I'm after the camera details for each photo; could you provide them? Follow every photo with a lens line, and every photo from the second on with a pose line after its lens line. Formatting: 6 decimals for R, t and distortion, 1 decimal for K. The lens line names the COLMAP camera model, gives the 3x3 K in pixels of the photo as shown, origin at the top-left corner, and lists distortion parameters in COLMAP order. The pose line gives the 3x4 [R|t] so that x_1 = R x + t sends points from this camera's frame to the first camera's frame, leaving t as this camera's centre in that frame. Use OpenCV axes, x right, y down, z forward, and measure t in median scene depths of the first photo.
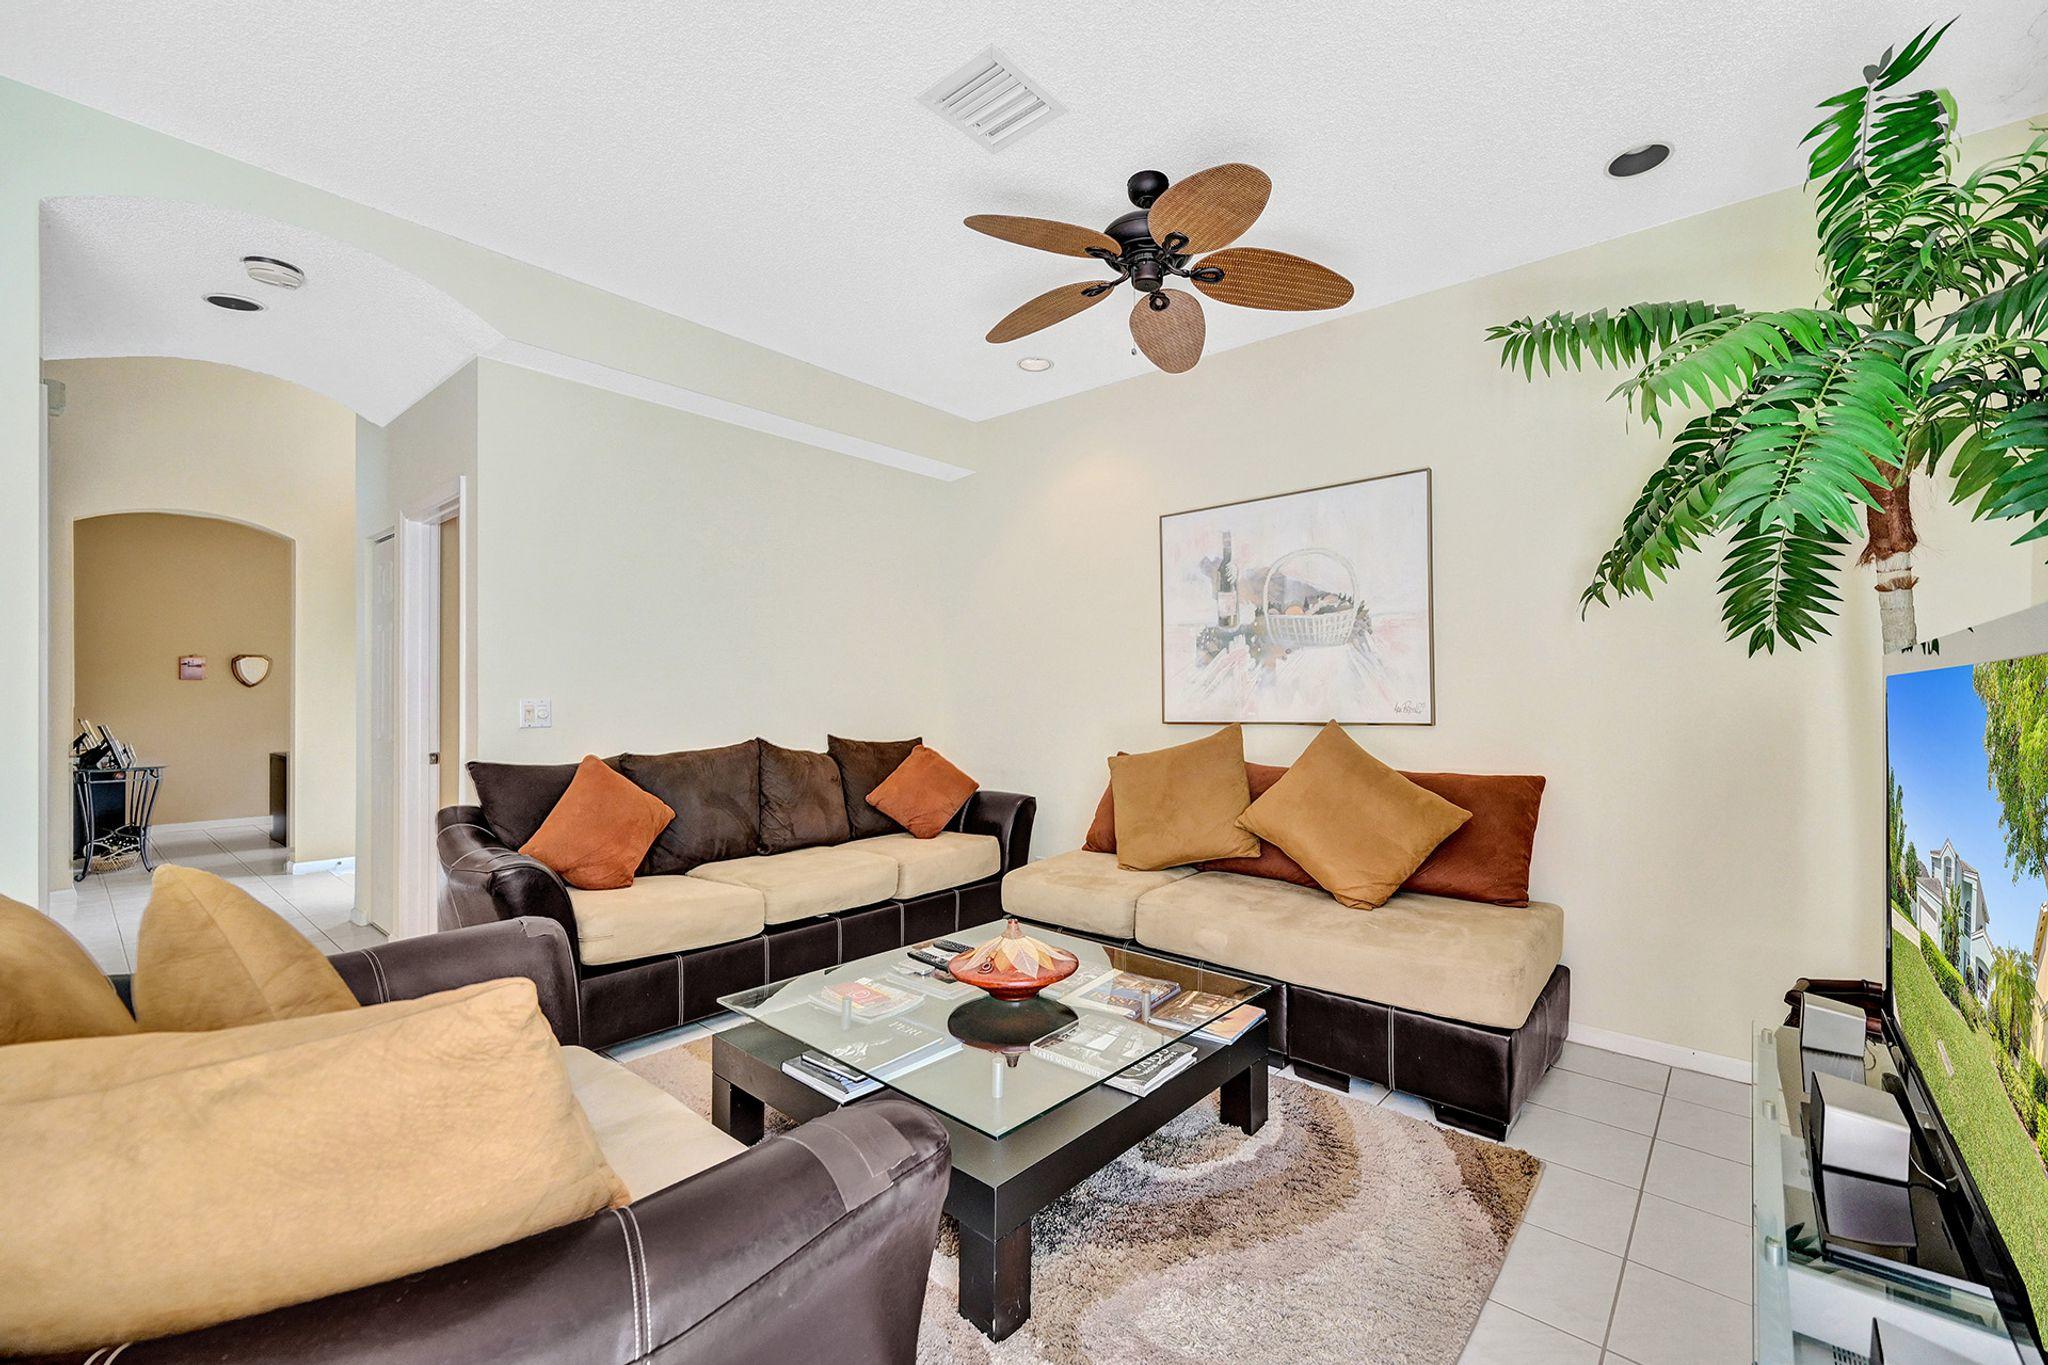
lens RADIAL K [[845.1, 0, 1035.3], [0, 845.1, 682.7], [0, 0, 1]] dist [-0.000776, -0.000440]
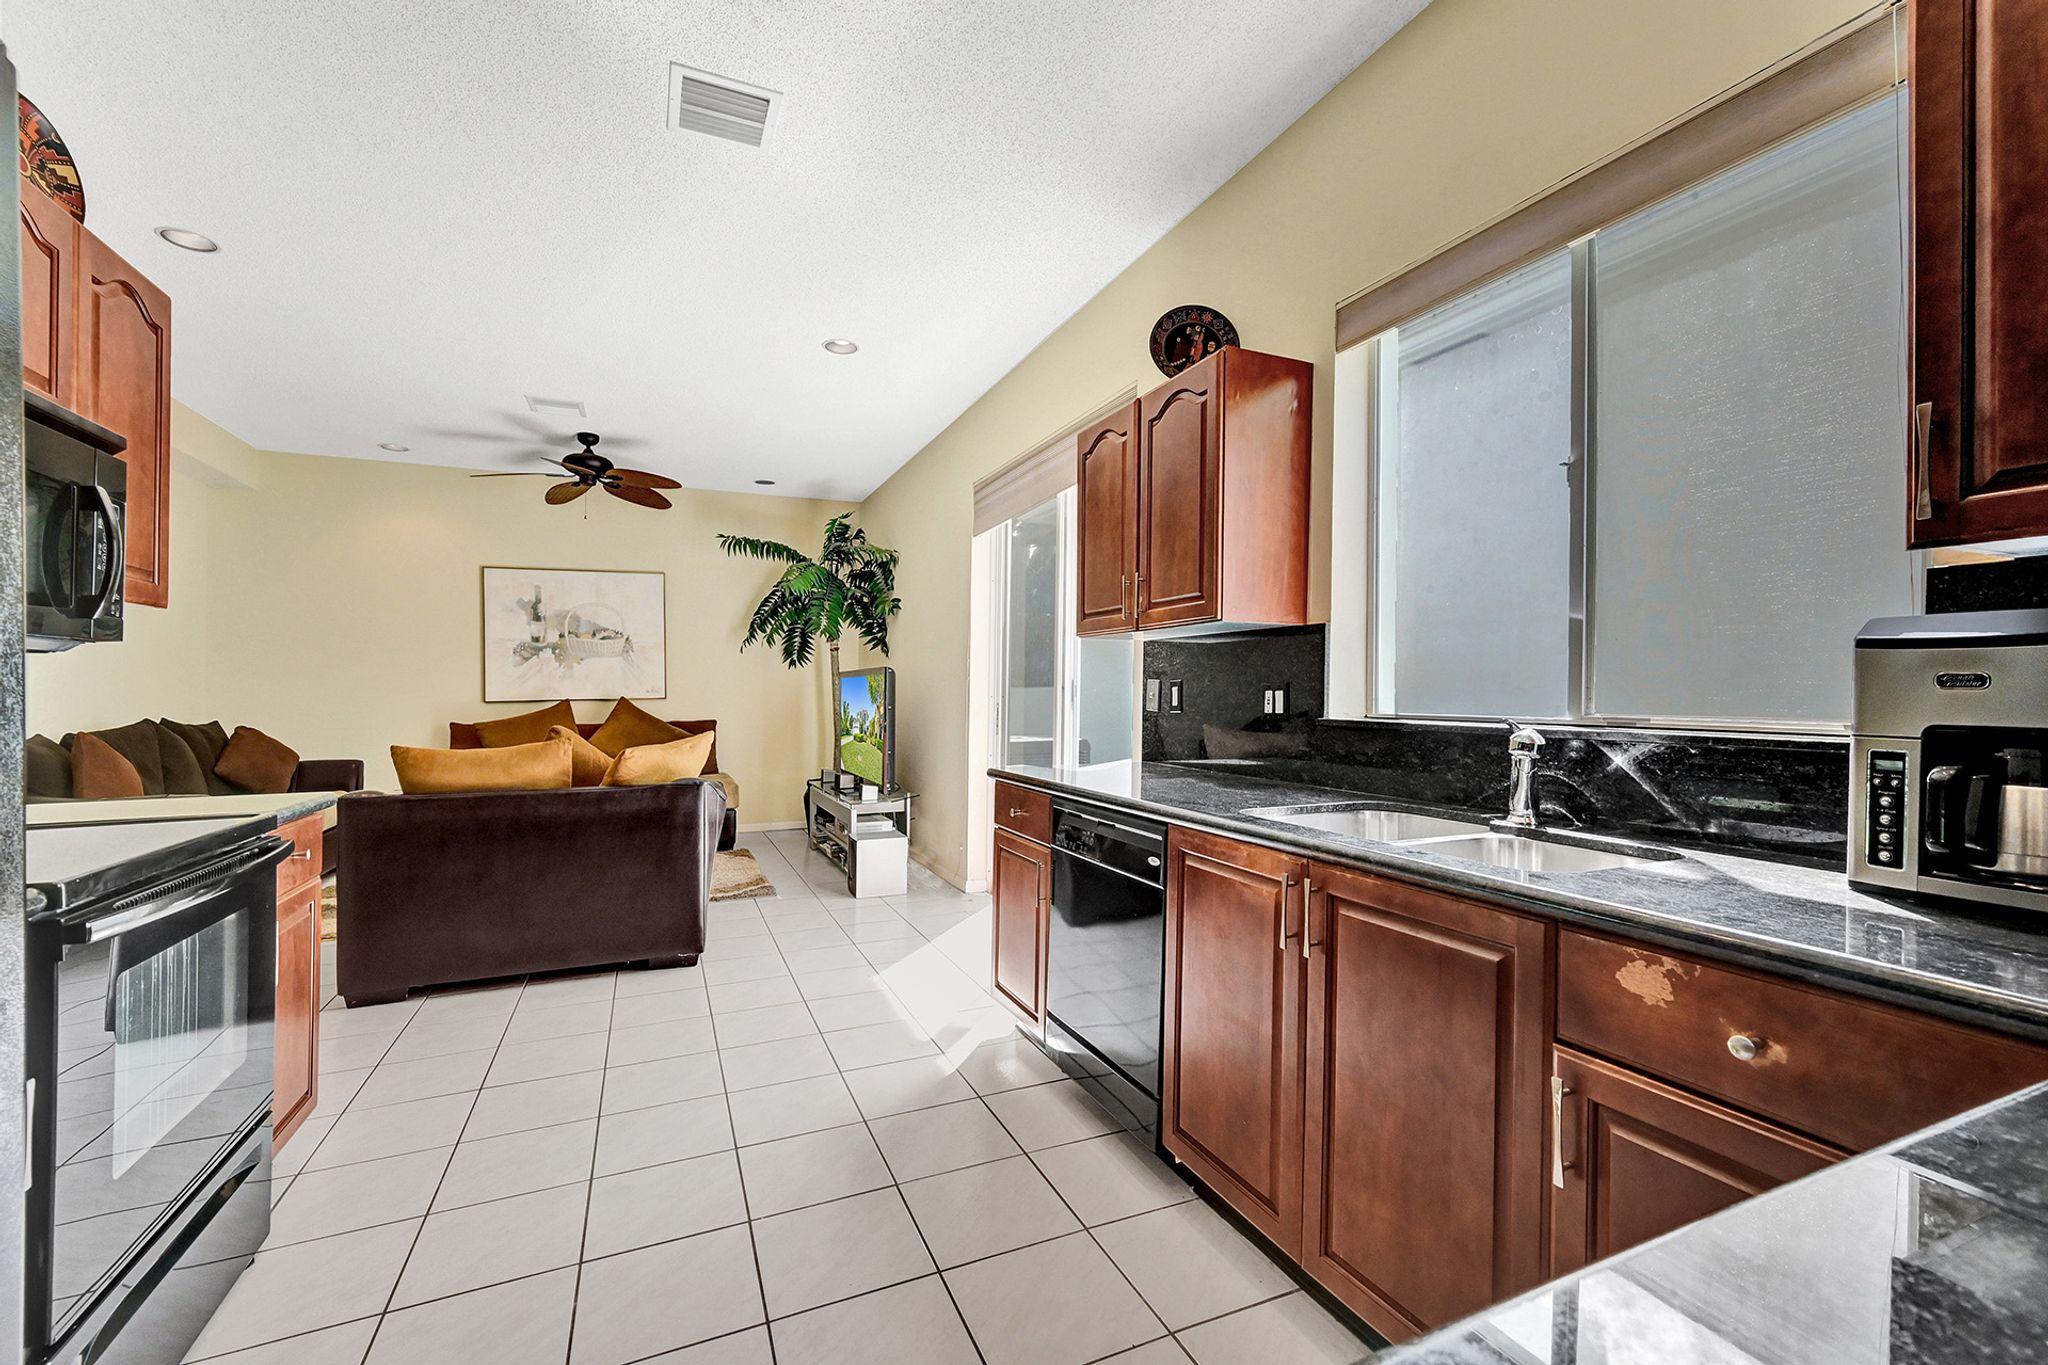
lens RADIAL K [[845.1, 0, 1035.4], [0, 845.1, 682.8], [0, 0, 1]] dist [-0.000776, -0.000440]
pose [[0.426279, 0.002564, 0.904588, -0.881579], [-0.006683, 0.999978, 0.000315, 0.005388], [-0.904567, -0.006179, 0.426286, -0.605549]]
